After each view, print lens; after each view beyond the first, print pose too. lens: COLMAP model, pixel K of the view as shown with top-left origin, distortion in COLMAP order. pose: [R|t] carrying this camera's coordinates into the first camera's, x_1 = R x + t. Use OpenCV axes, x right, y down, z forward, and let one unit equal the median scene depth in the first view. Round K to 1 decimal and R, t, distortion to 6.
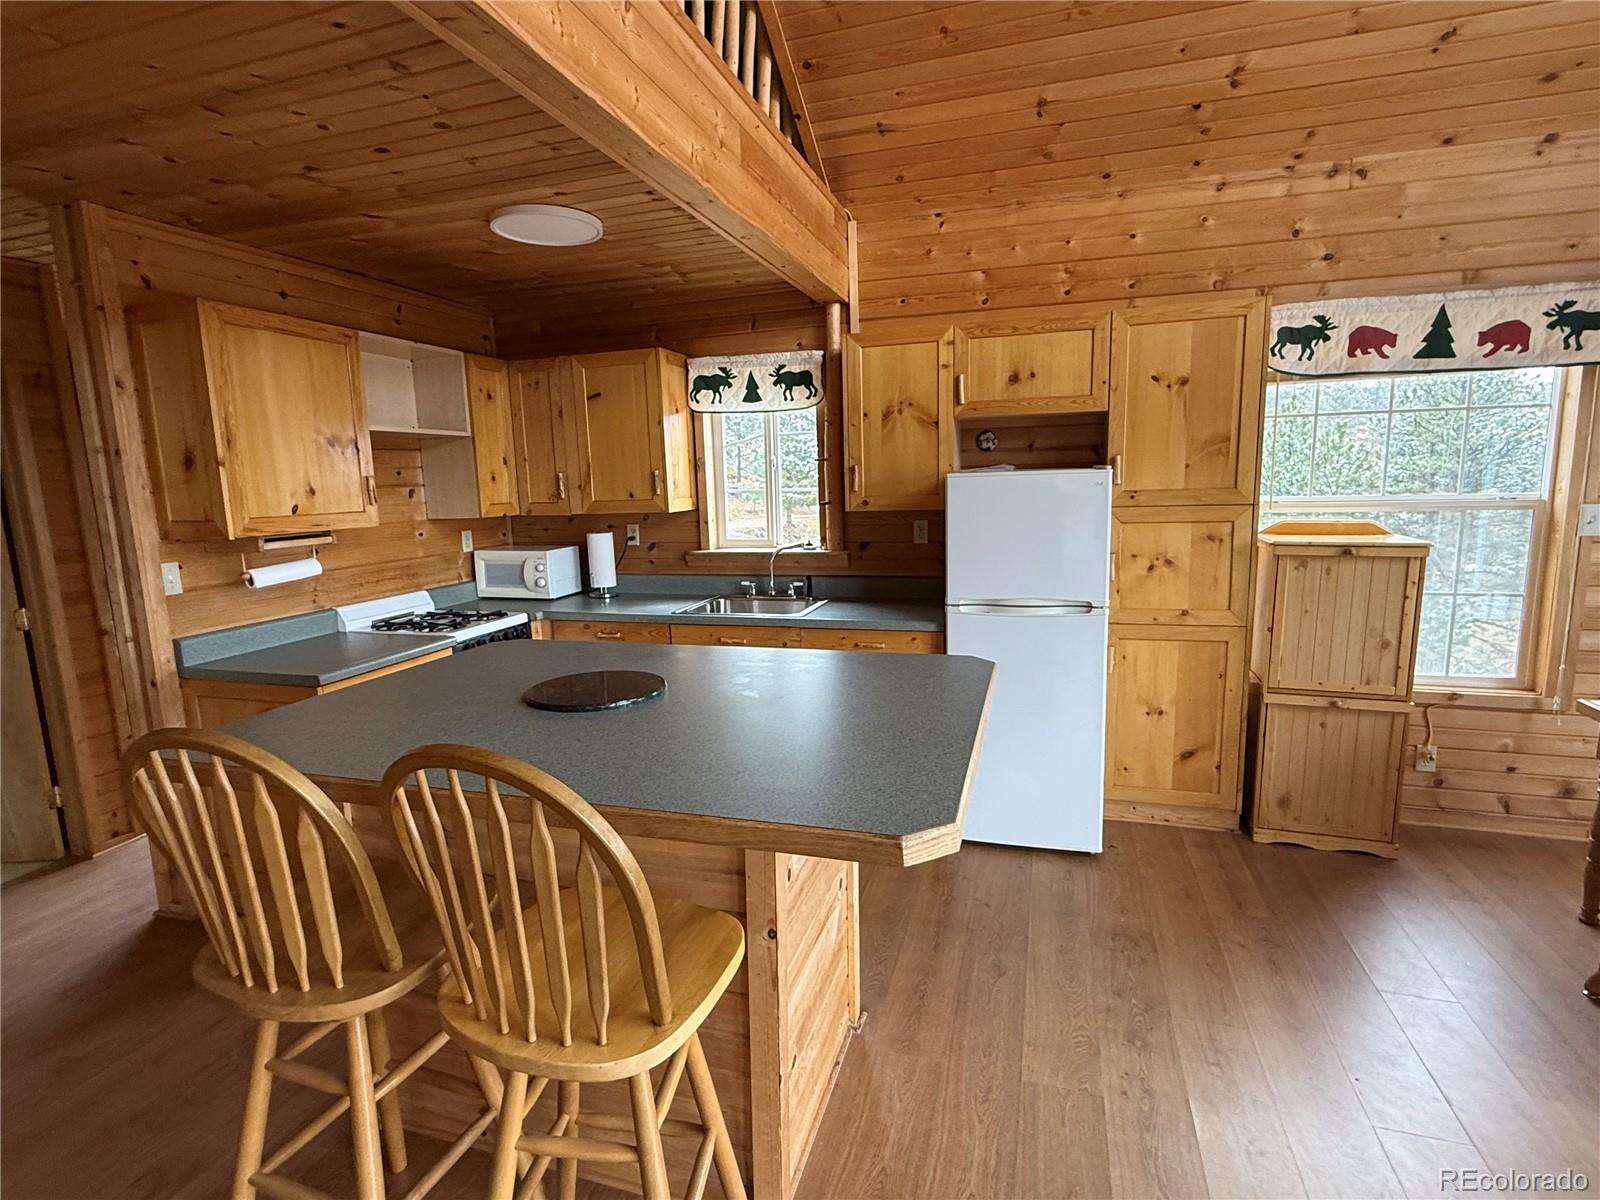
lens RADIAL K [[799.9, 0, 794.8], [0, 799.9, 594.0], [0, 0, 1]] dist [-0.004922, 0.004152]
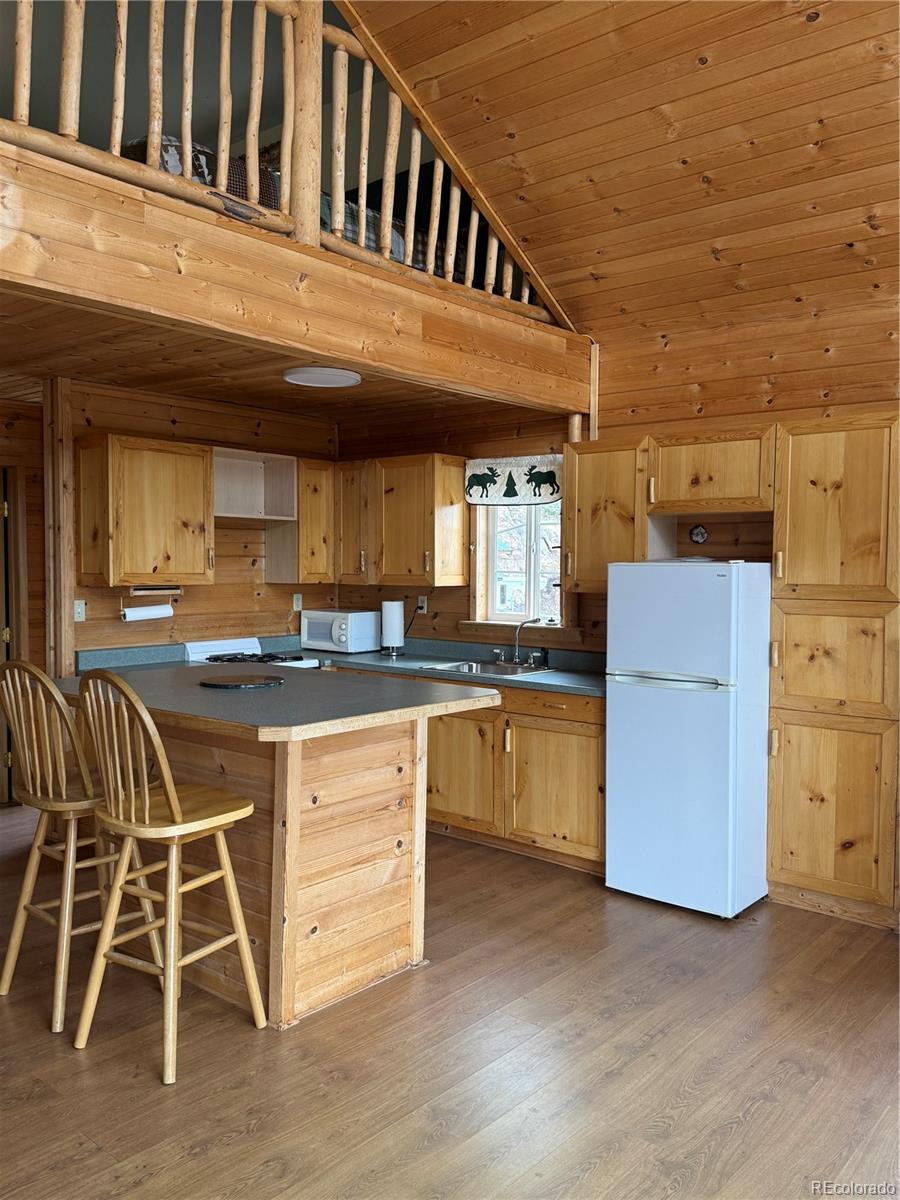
lens RADIAL K [[982.9, 0, 450.7], [0, 982.9, 594.2], [0, 0, 1]] dist [0.099724, -0.073923]
pose [[0.920421, 0.050322, -0.387677, 0.509645], [-0.091502, 0.991865, -0.088496, 0.044398], [0.380070, 0.116926, 0.917537, -0.400336]]
